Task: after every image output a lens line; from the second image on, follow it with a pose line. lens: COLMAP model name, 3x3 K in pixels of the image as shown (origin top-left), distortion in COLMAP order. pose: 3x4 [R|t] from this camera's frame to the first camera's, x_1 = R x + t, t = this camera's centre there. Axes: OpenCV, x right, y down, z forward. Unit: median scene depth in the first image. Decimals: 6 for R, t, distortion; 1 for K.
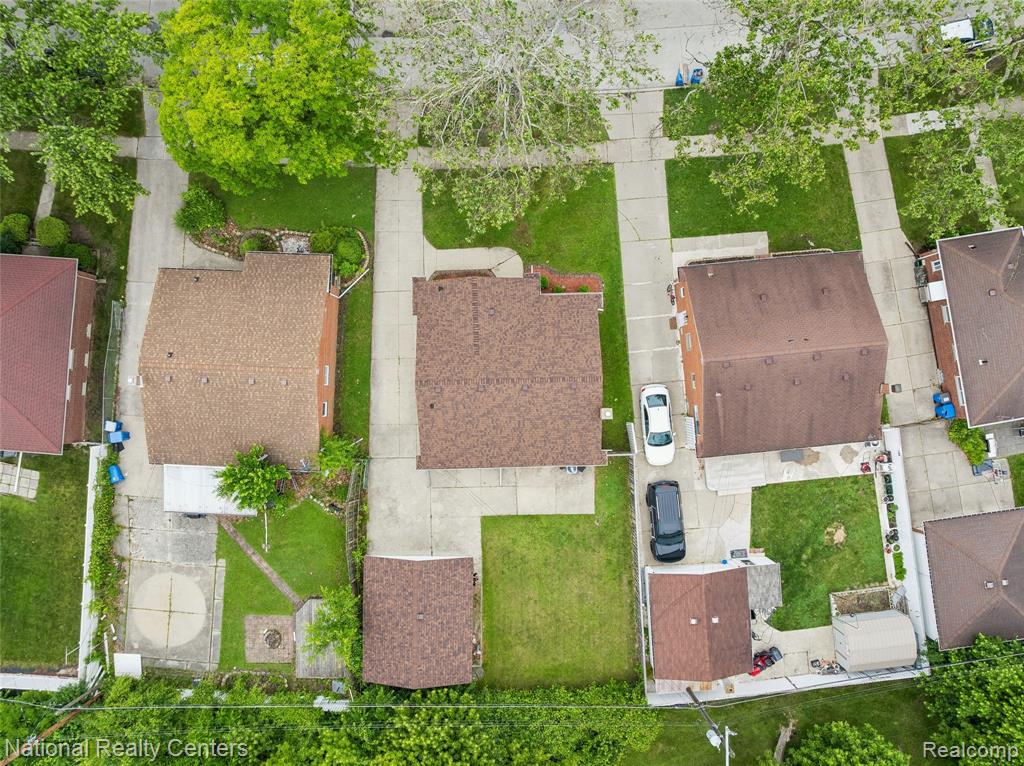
lens RADIAL K [[722.8, 0, 512.0], [0, 722.8, 383.0], [0, 0, 1]] dist [-0.033332, -0.003291]
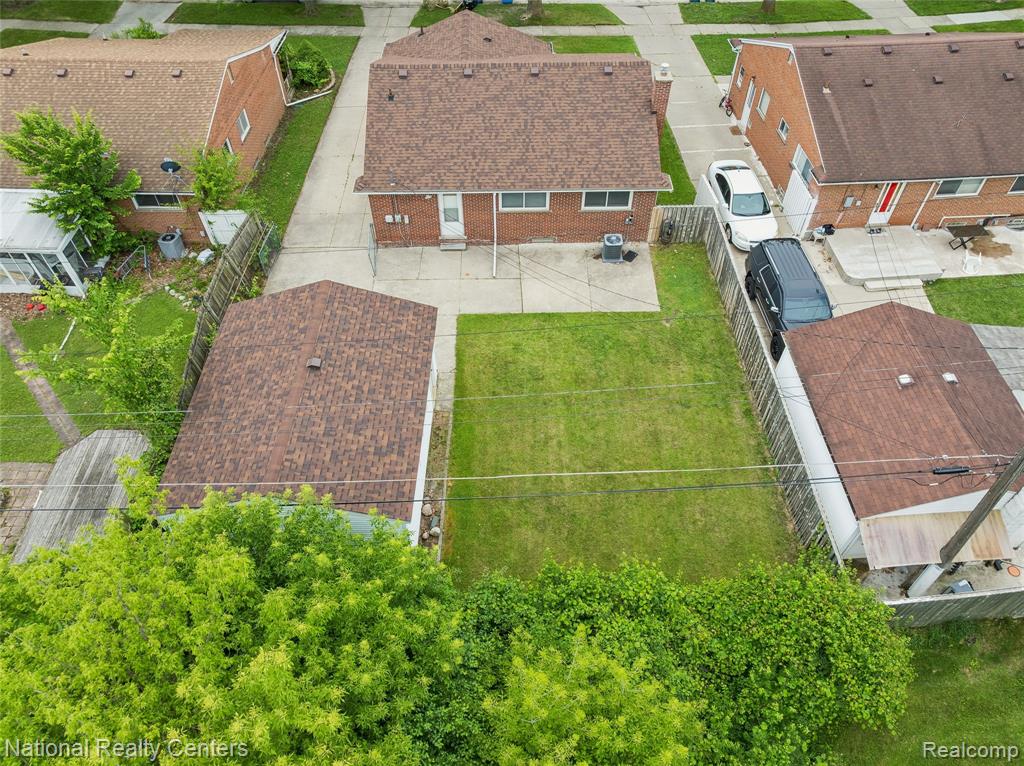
lens RADIAL K [[722.8, 0, 512.0], [0, 722.8, 383.0], [0, 0, 1]] dist [-0.033332, -0.003291]
pose [[0.999968, 0.006628, -0.004367, 0.001954], [-0.007904, 0.781022, -0.624453, 0.576406], [-0.000728, 0.624468, 0.781050, 0.596733]]
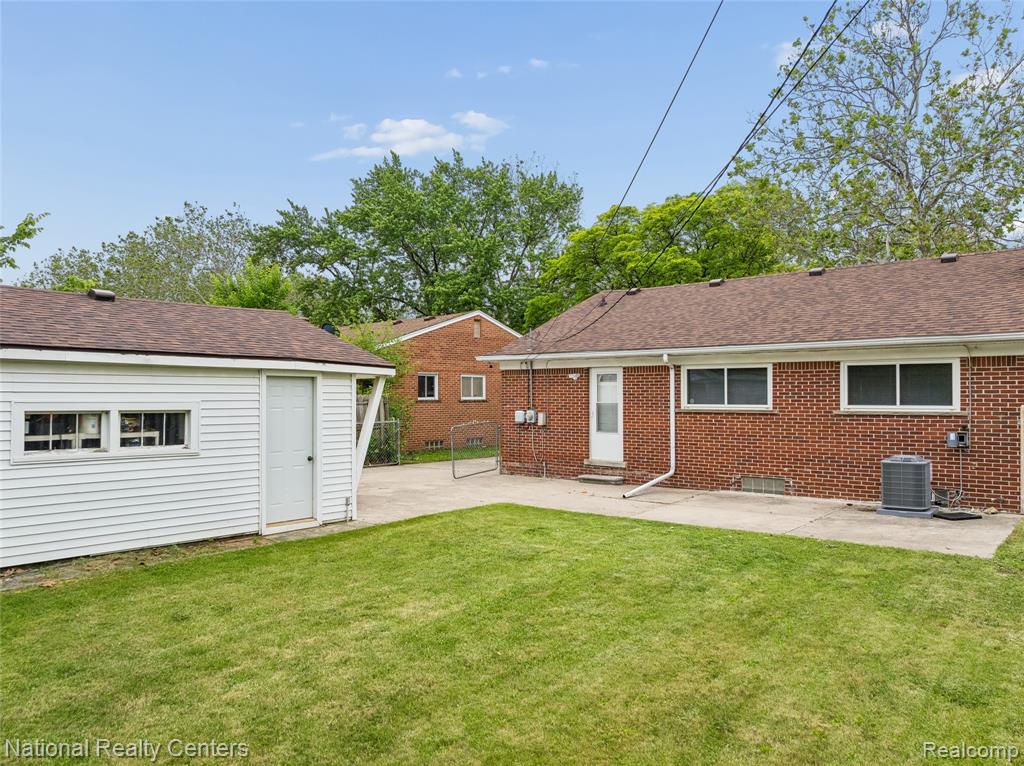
lens RADIAL K [[722.8, 0, 512.0], [0, 722.8, 383.0], [0, 0, 1]] dist [-0.033332, -0.003291]
pose [[0.758841, -0.005850, -0.651249, 0.139449], [-0.651127, 0.014570, -0.758829, 0.389595], [0.013928, 0.999877, 0.007247, 0.954775]]
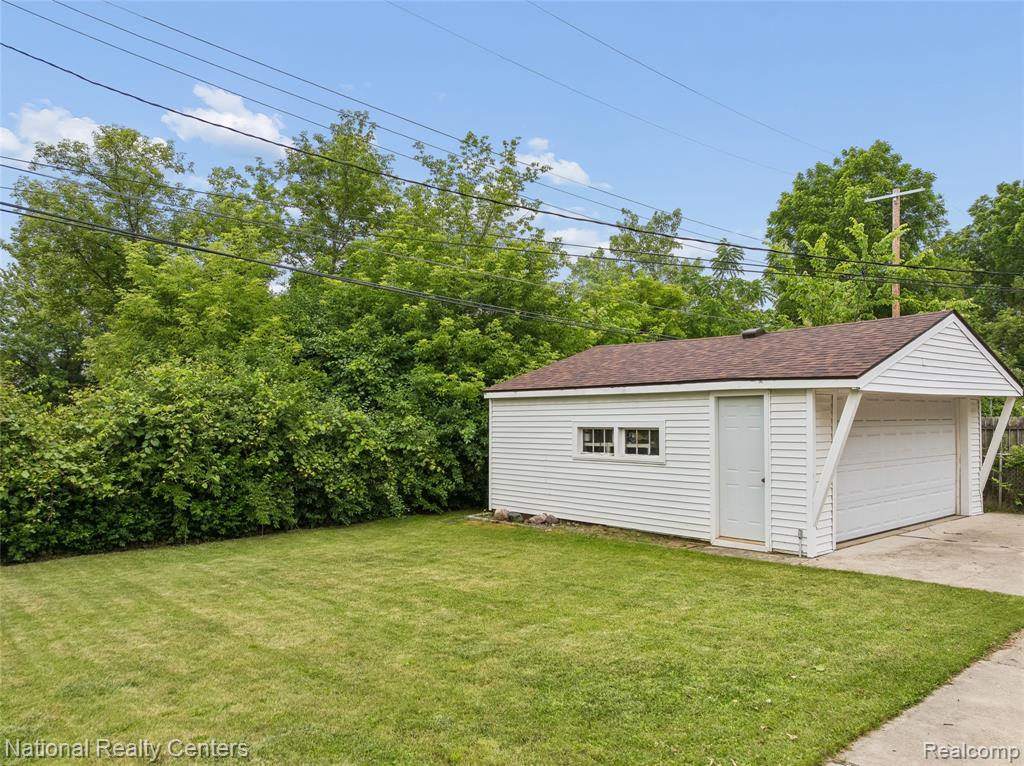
lens RADIAL K [[733.4, 0, 528.7], [0, 733.4, 377.5], [0, 0, 1]] dist [-0.027694, -0.005024]
pose [[-0.764428, -0.030742, -0.643976, 0.141740], [-0.644066, 0.081025, 0.760667, 0.134987], [0.028794, 0.996238, -0.081738, 0.964374]]
